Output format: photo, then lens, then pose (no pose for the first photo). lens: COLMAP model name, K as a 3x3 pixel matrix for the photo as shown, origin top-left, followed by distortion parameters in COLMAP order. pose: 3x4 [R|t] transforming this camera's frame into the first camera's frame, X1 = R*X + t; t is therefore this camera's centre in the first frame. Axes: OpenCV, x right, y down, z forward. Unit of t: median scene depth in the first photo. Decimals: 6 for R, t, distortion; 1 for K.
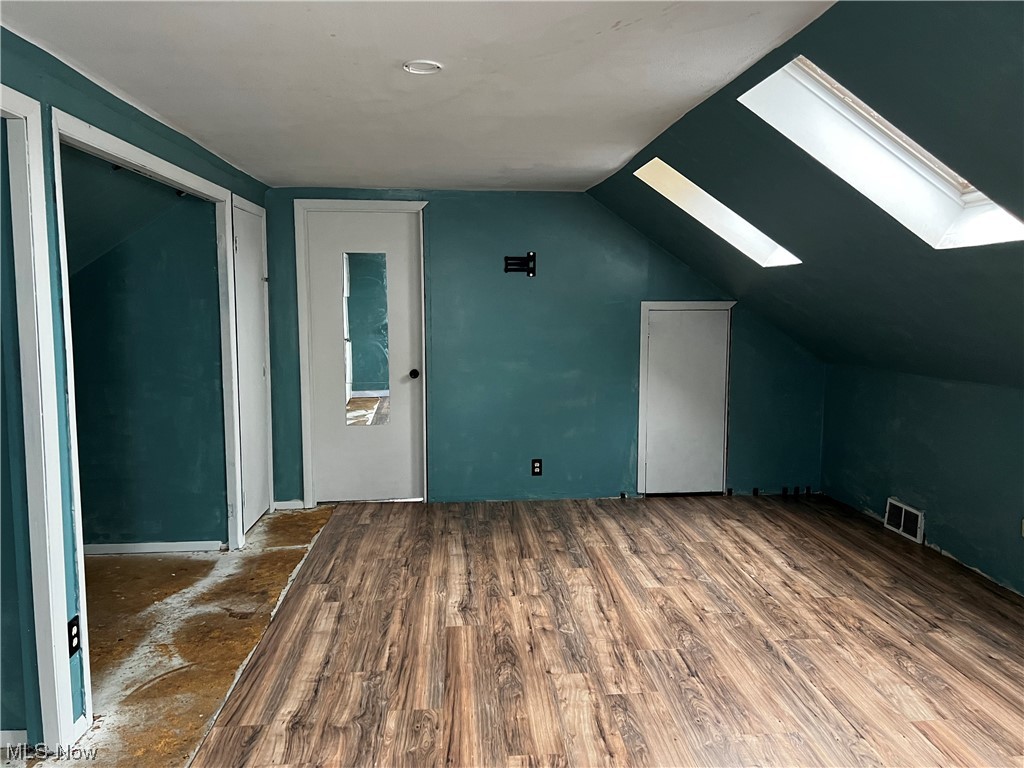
lens RADIAL K [[767.4, 0, 517.8], [0, 767.4, 379.3], [0, 0, 1]] dist [0.045754, -0.042790]
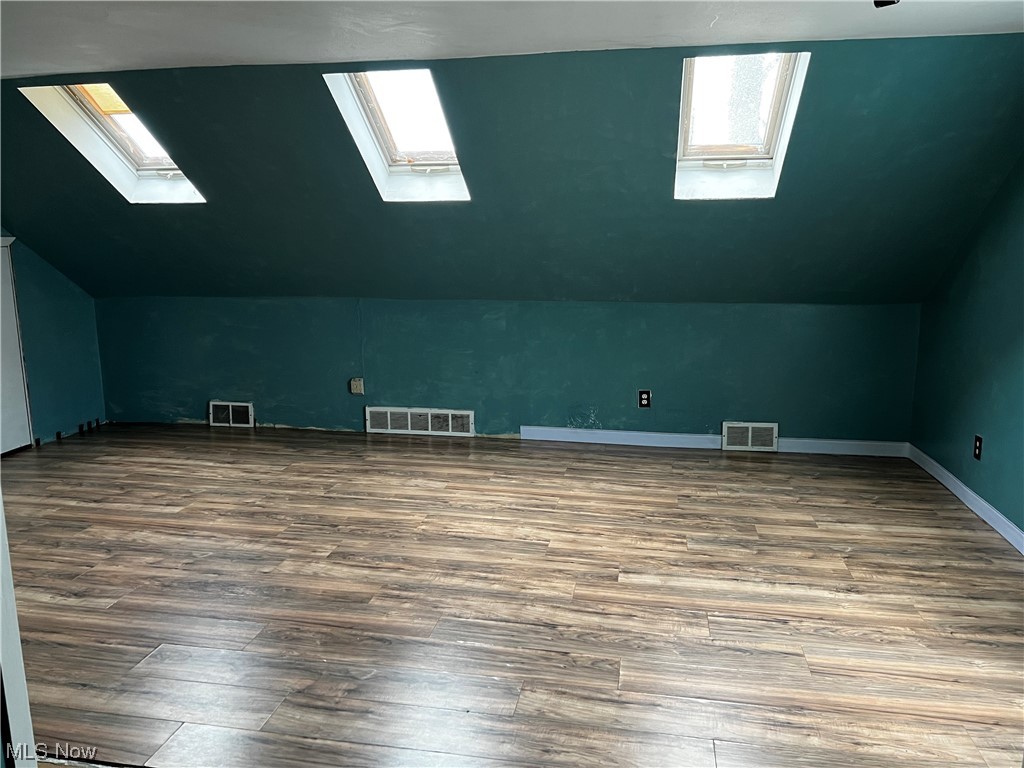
lens RADIAL K [[767.4, 0, 508.5], [0, 767.4, 383.0], [0, 0, 1]] dist [0.045754, -0.042790]
pose [[0.268467, -0.178627, 0.946582, -0.619143], [0.103754, 0.982302, 0.155941, -0.017952], [-0.957685, 0.056347, 0.282249, 0.241545]]
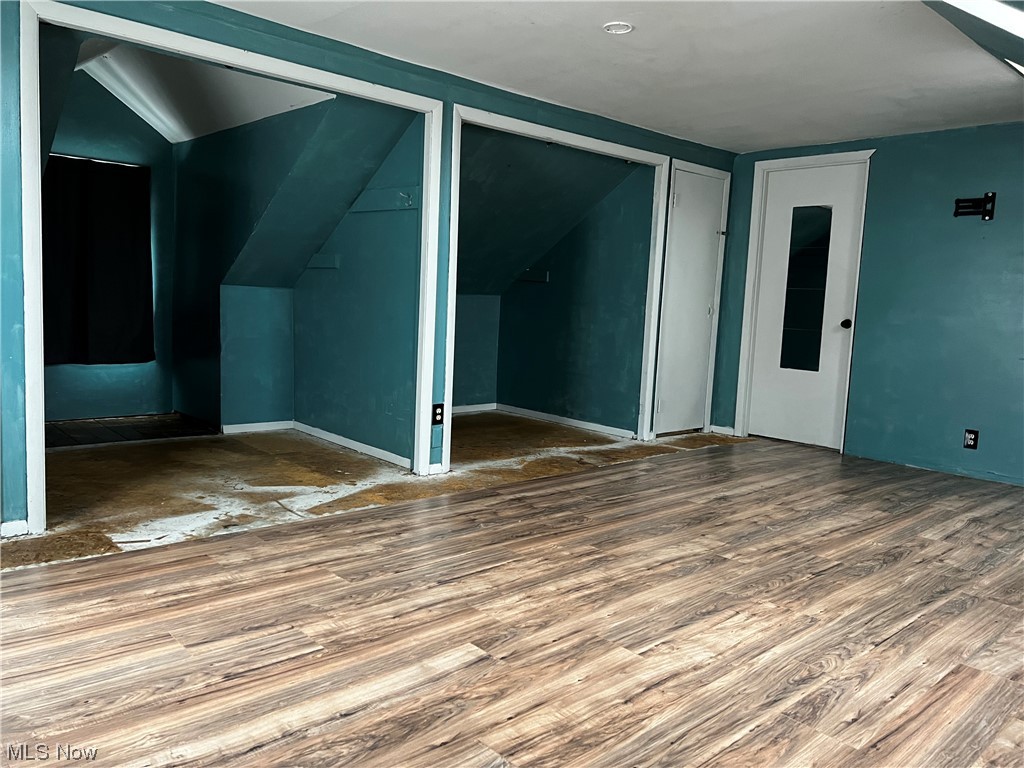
lens RADIAL K [[767.4, 0, 507.2], [0, 767.4, 386.5], [0, 0, 1]] dist [0.045754, -0.042790]
pose [[0.608150, 0.119448, -0.784784, 0.522079], [-0.124011, 0.990772, 0.054701, 0.096656], [0.784075, 0.064056, 0.617351, 0.039252]]
